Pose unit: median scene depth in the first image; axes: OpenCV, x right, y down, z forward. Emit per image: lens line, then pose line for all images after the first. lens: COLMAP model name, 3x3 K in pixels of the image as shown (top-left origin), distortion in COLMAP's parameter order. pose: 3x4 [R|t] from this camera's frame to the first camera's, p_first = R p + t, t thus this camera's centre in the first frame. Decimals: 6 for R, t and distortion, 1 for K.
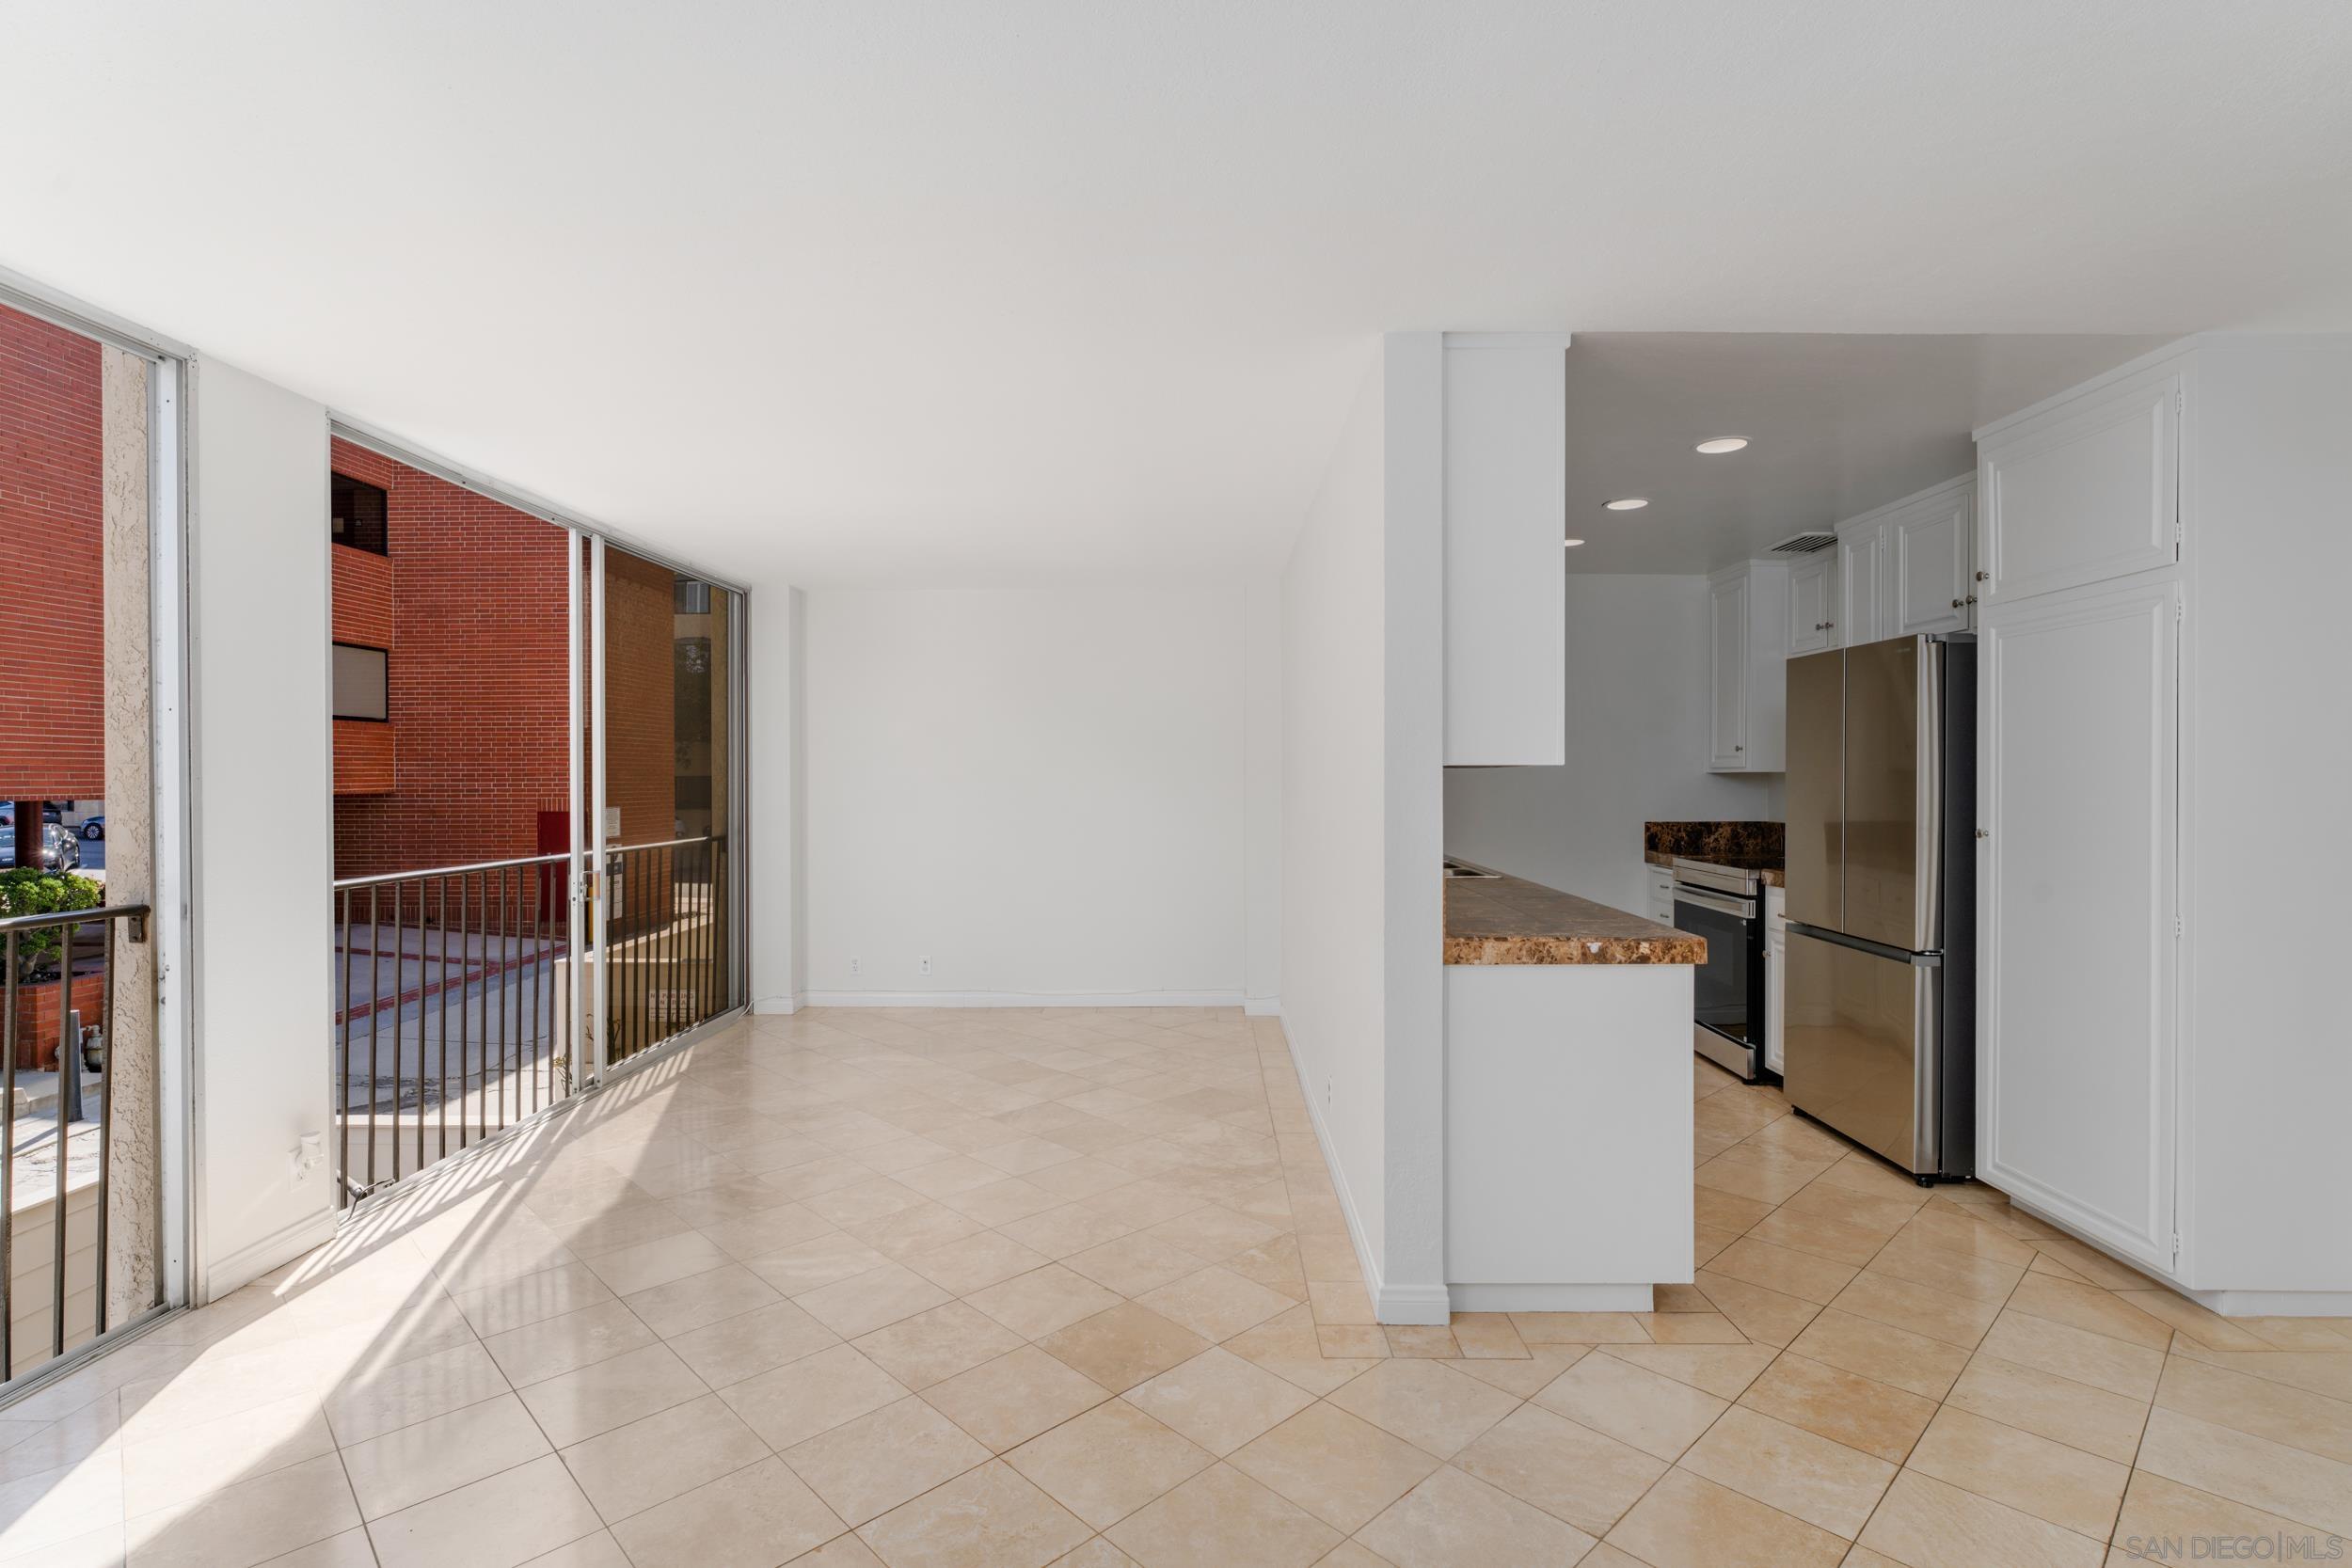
lens RADIAL K [[1118.3, 0, 1170.5], [0, 1118.3, 779.7], [0, 0, 1]] dist [0.003124, 0.000420]
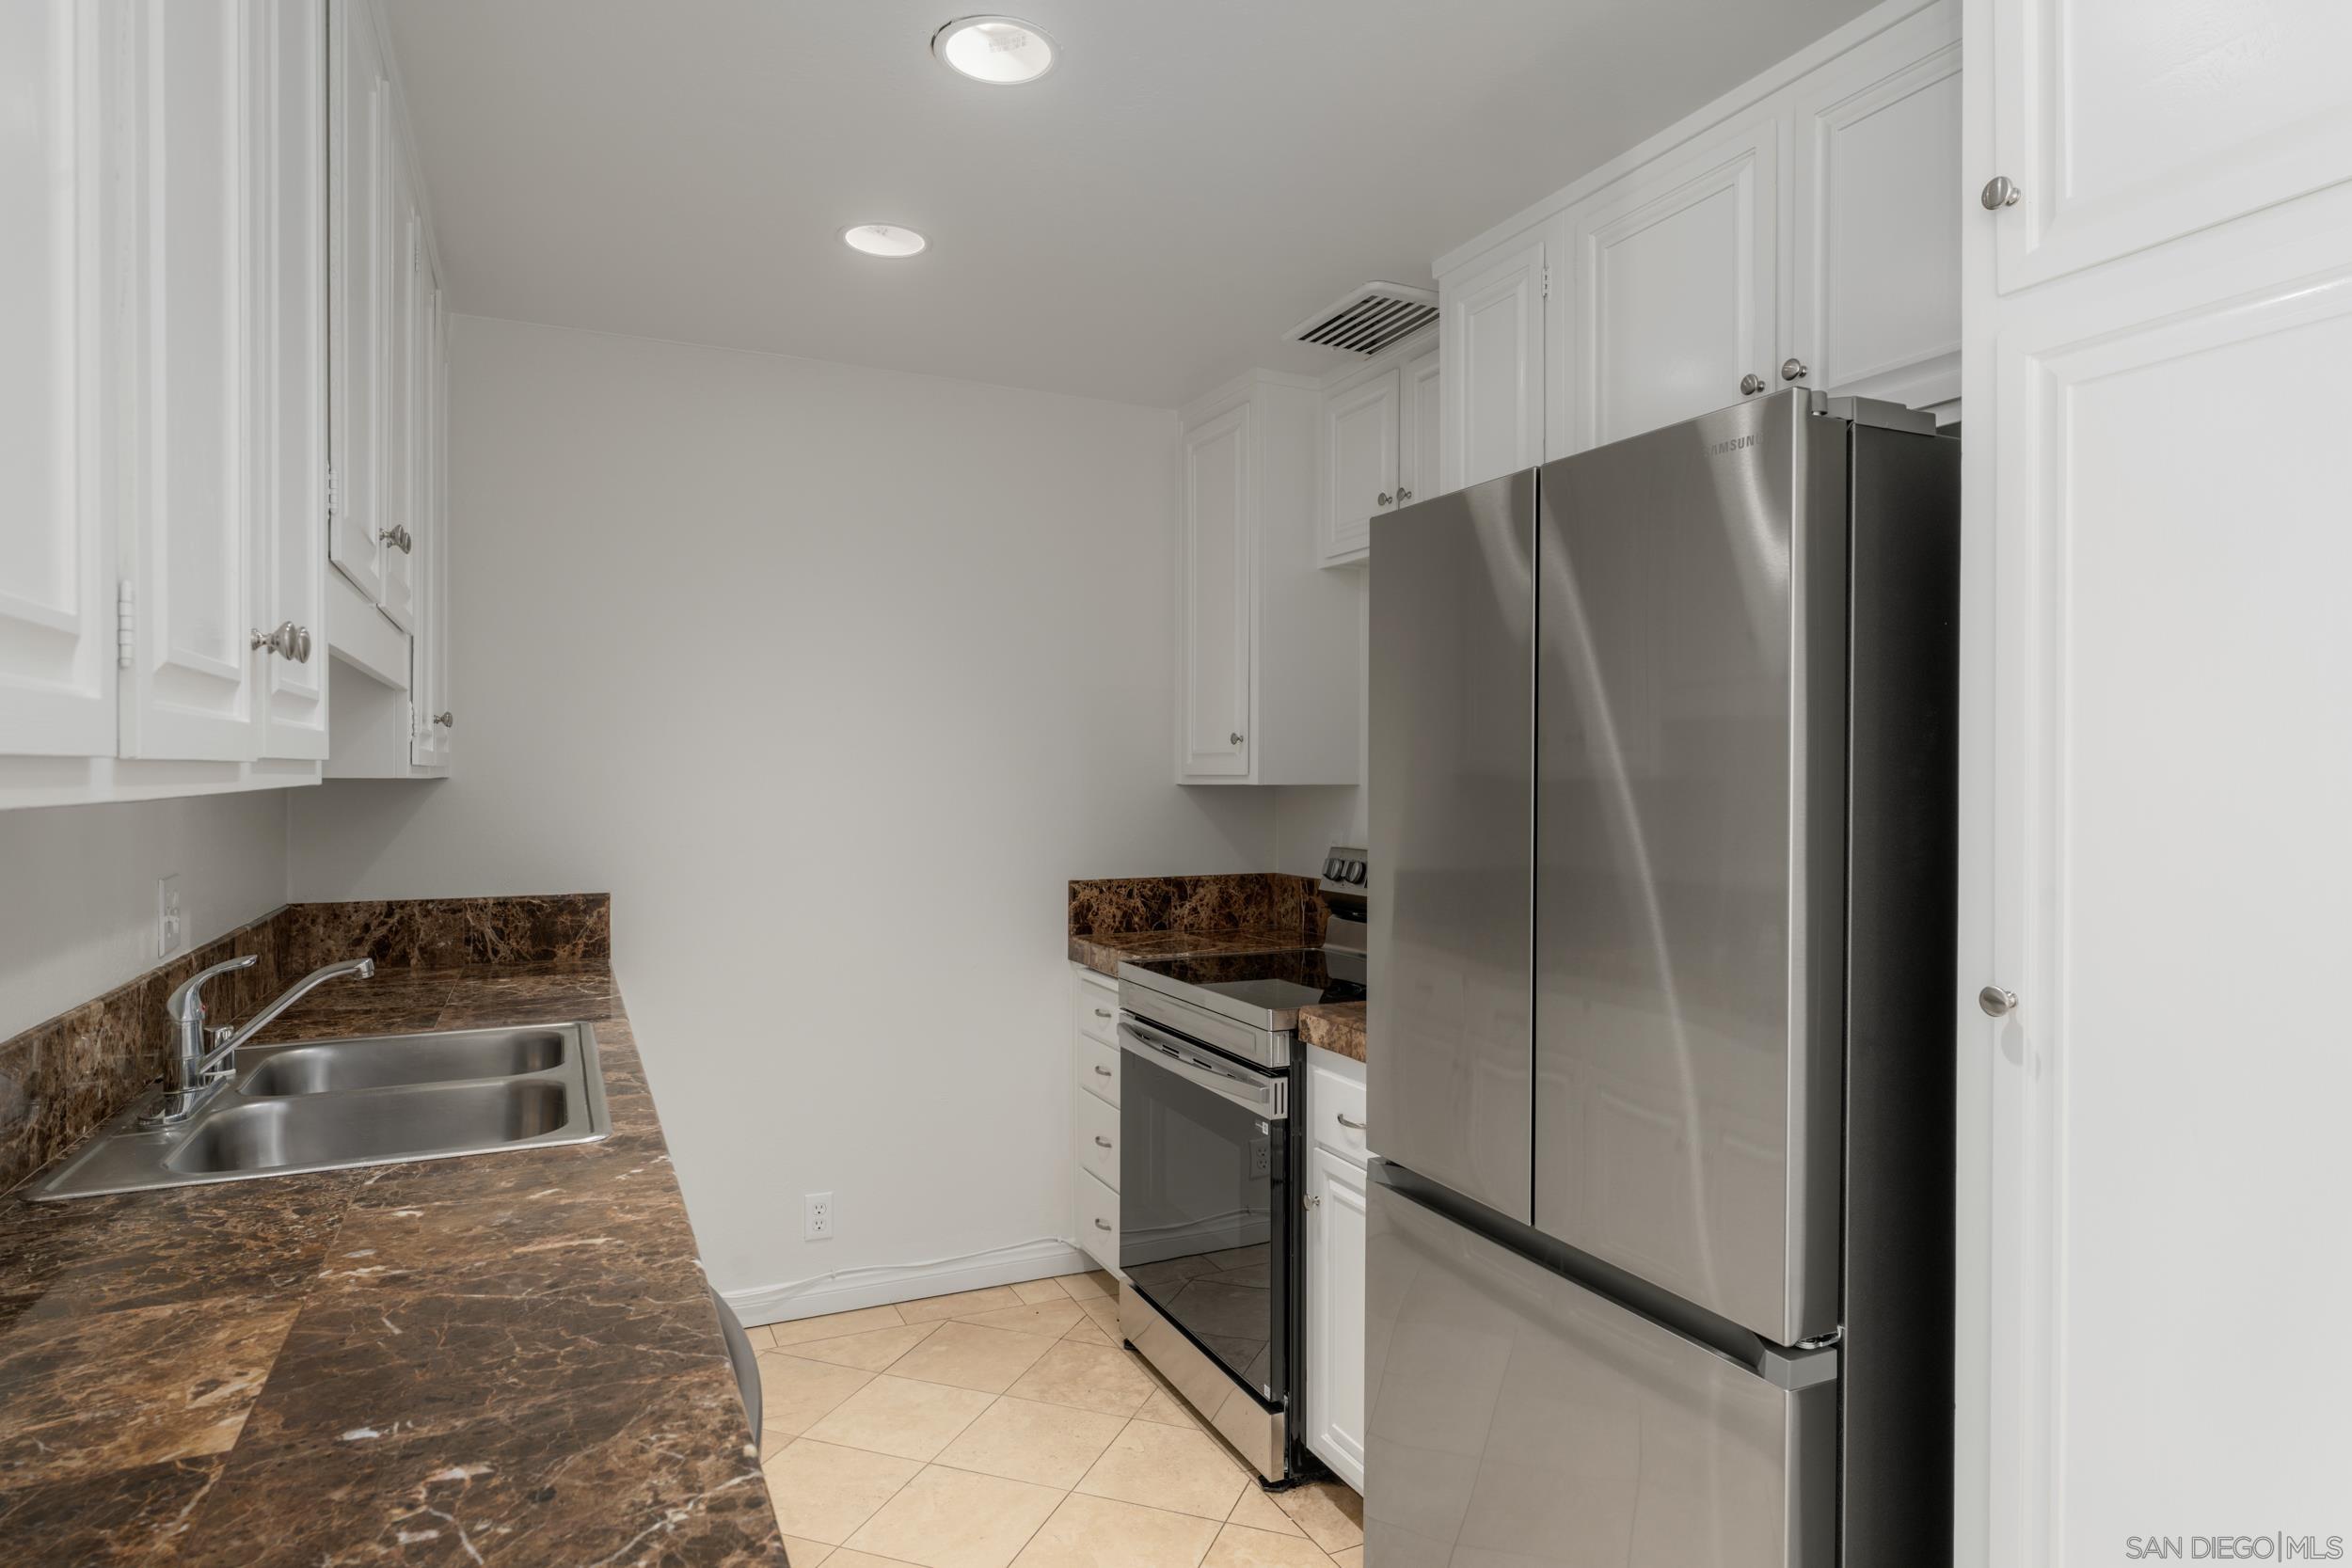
lens RADIAL K [[1330.7, 0, 1176.0], [0, 1330.7, 784.0], [0, 0, 1]] dist [-0.028231, 0.024152]
pose [[0.895900, 0.001439, 0.444254, 0.320484], [-0.002442, 0.999996, 0.001684, -0.011813], [-0.444249, -0.002593, 0.895899, 0.704225]]
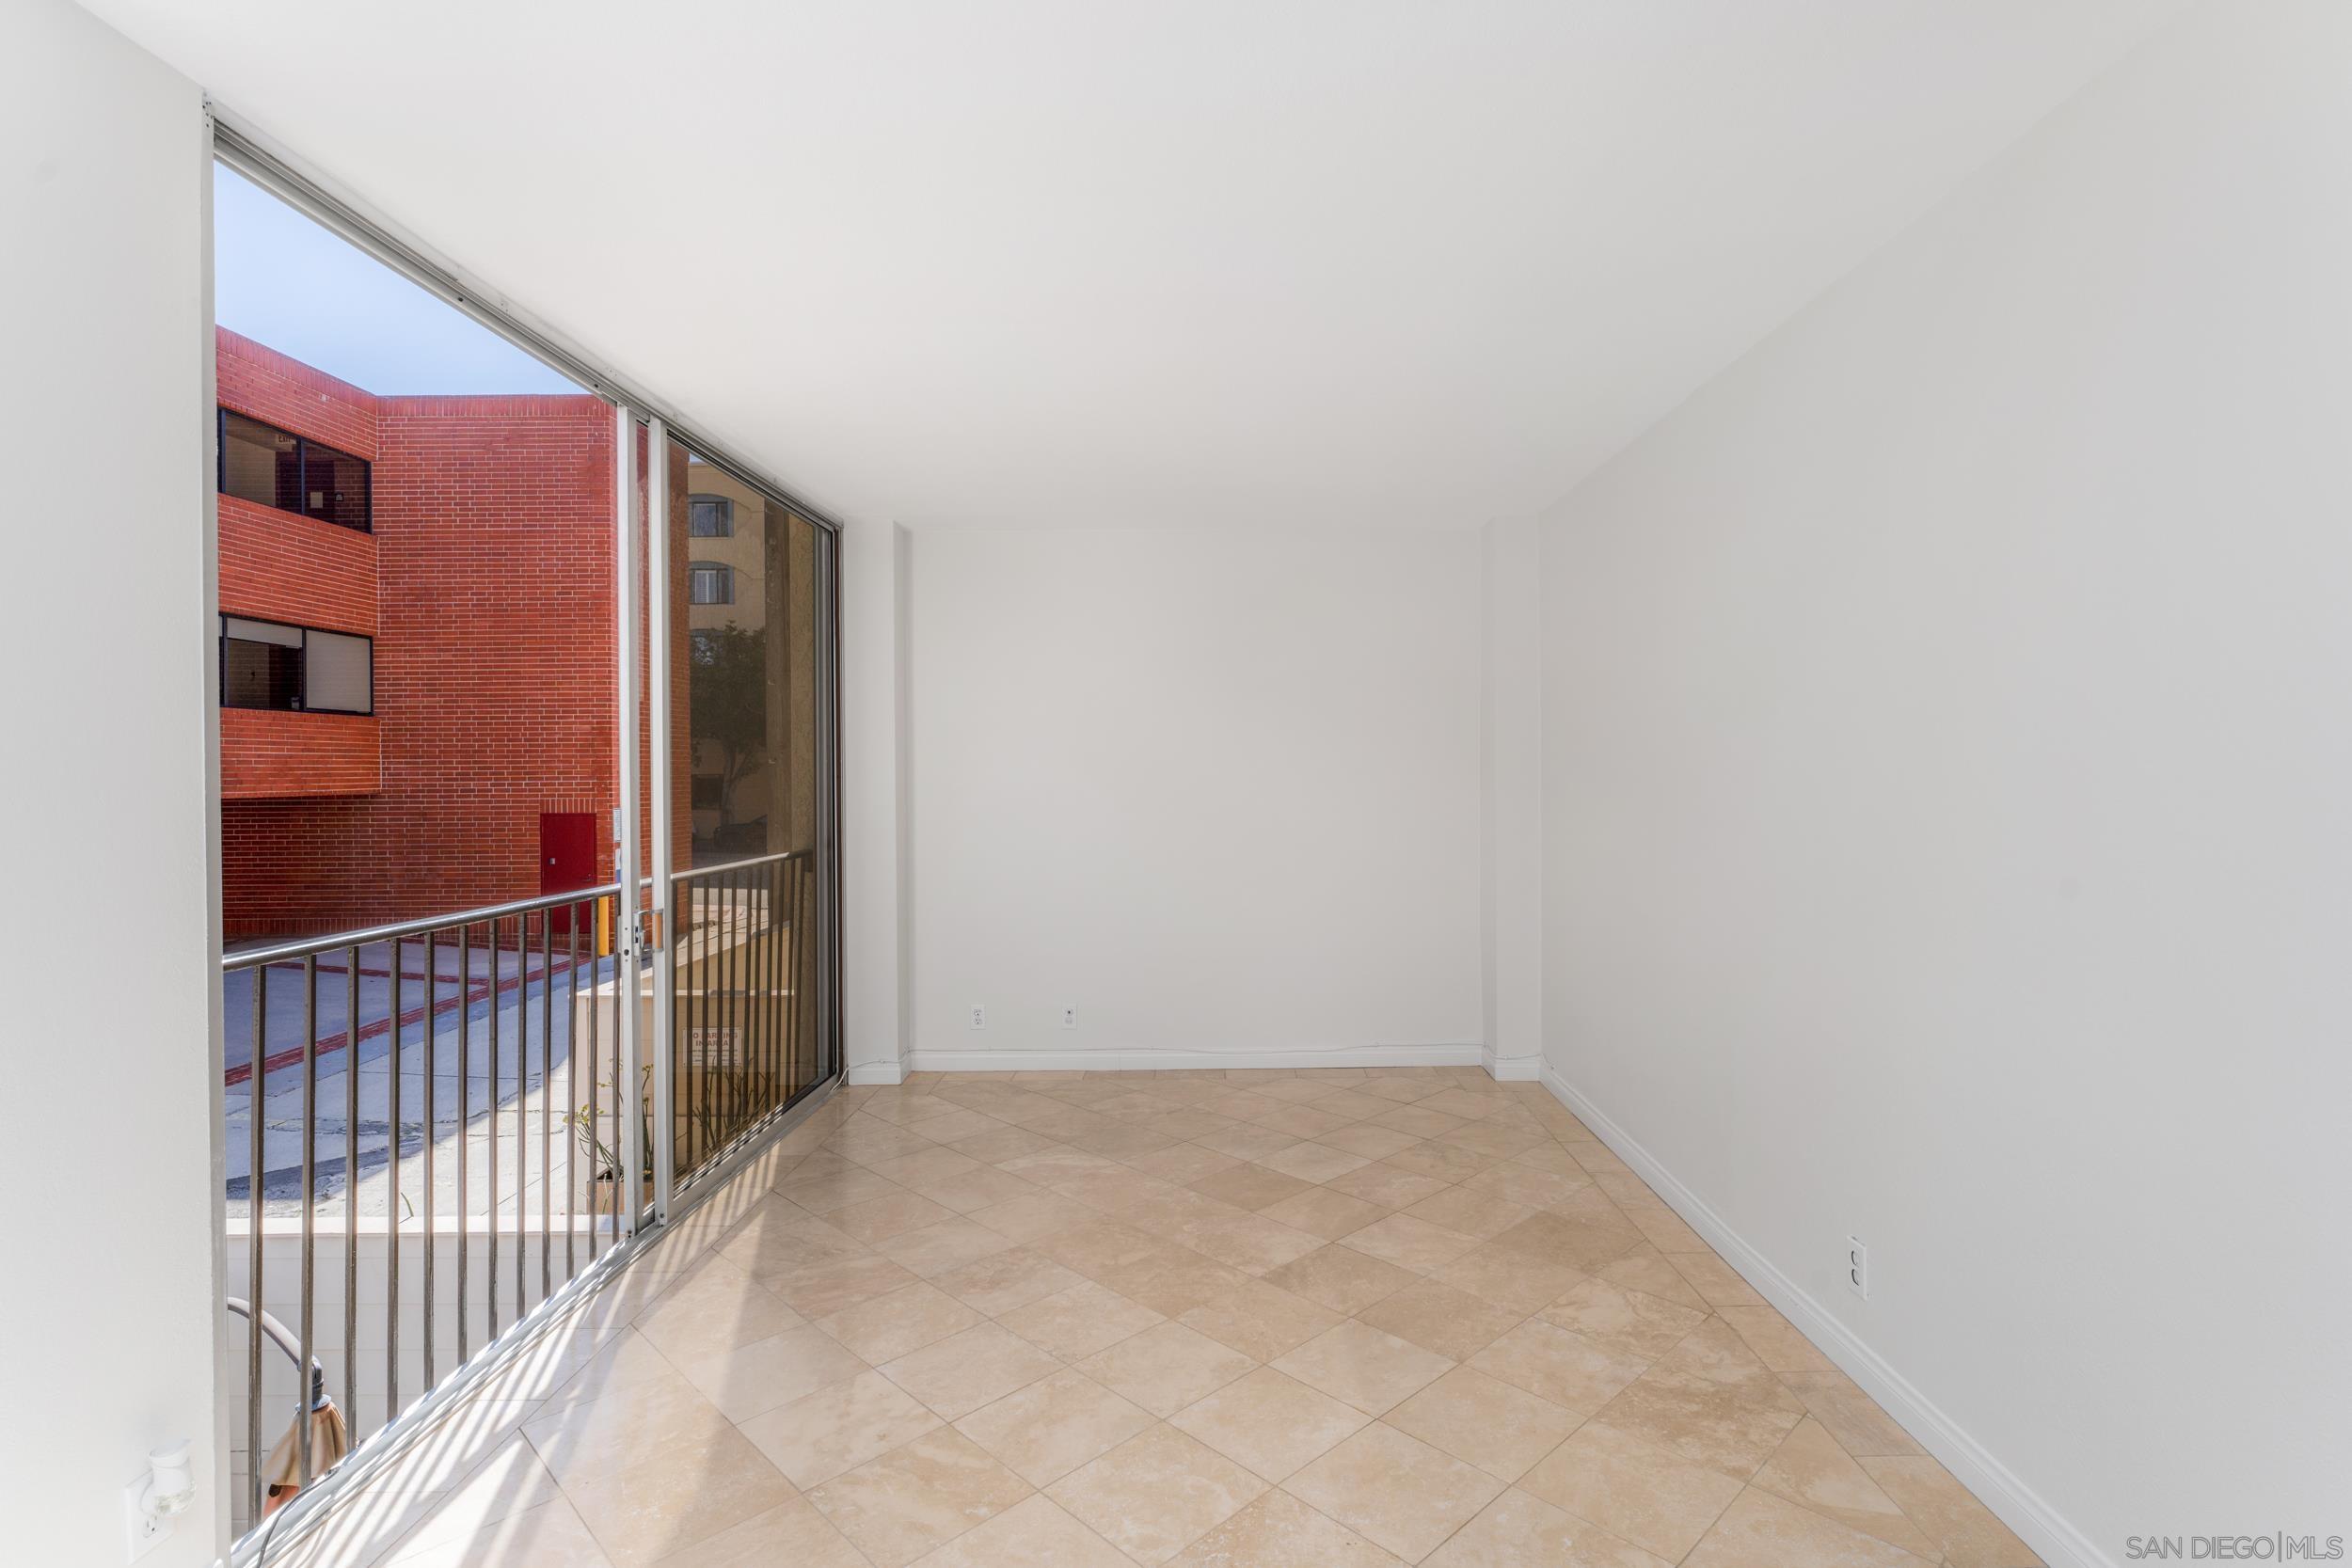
lens RADIAL K [[1123.7, 0, 1209.9], [0, 1123.7, 775.7], [0, 0, 1]] dist [0.004423, 0.000147]
pose [[0.999653, -0.003725, 0.026081, -0.246589], [0.003746, 0.999993, -0.000761, 0.002180], [-0.026078, 0.000859, 0.999660, 0.387195]]
